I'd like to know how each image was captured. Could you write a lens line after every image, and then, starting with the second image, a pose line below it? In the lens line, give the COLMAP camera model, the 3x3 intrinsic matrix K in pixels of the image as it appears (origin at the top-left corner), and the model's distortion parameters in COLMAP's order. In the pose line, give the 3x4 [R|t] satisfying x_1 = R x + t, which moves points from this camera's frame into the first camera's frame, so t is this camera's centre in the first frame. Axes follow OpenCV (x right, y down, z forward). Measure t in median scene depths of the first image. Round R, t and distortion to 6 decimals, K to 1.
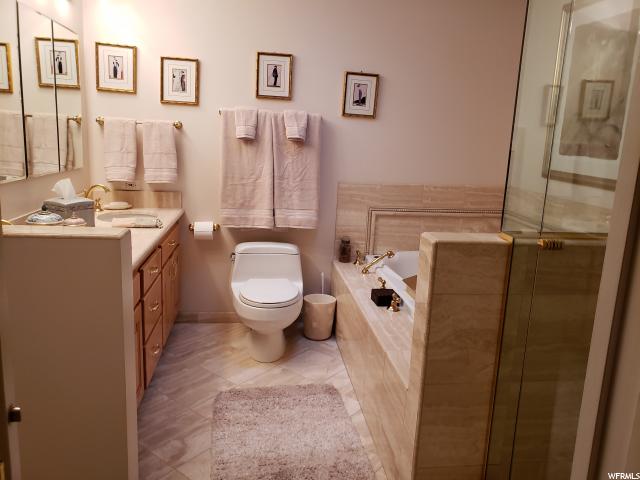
lens RADIAL K [[504.0, 0, 322.8], [0, 504.0, 241.4], [0, 0, 1]] dist [0.018381, 0.000496]
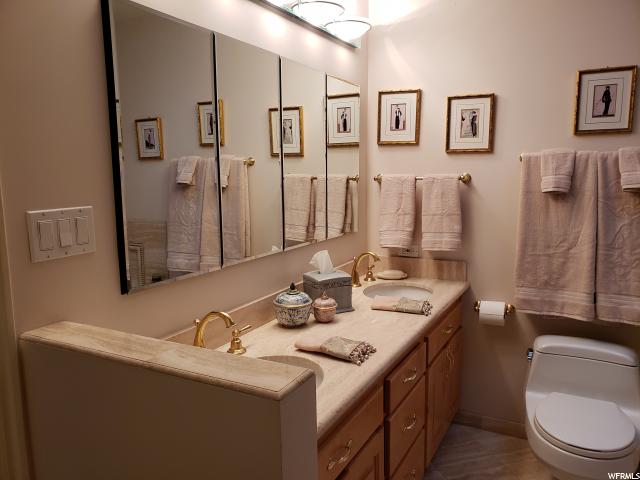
lens RADIAL K [[504.0, 0, 338.4], [0, 504.0, 245.3], [0, 0, 1]] dist [0.018381, 0.000496]
pose [[0.827878, 0.026661, -0.560275, -0.002857], [-0.061166, 0.997204, -0.042927, -0.077325], [0.557564, 0.069808, 0.827194, 0.232521]]
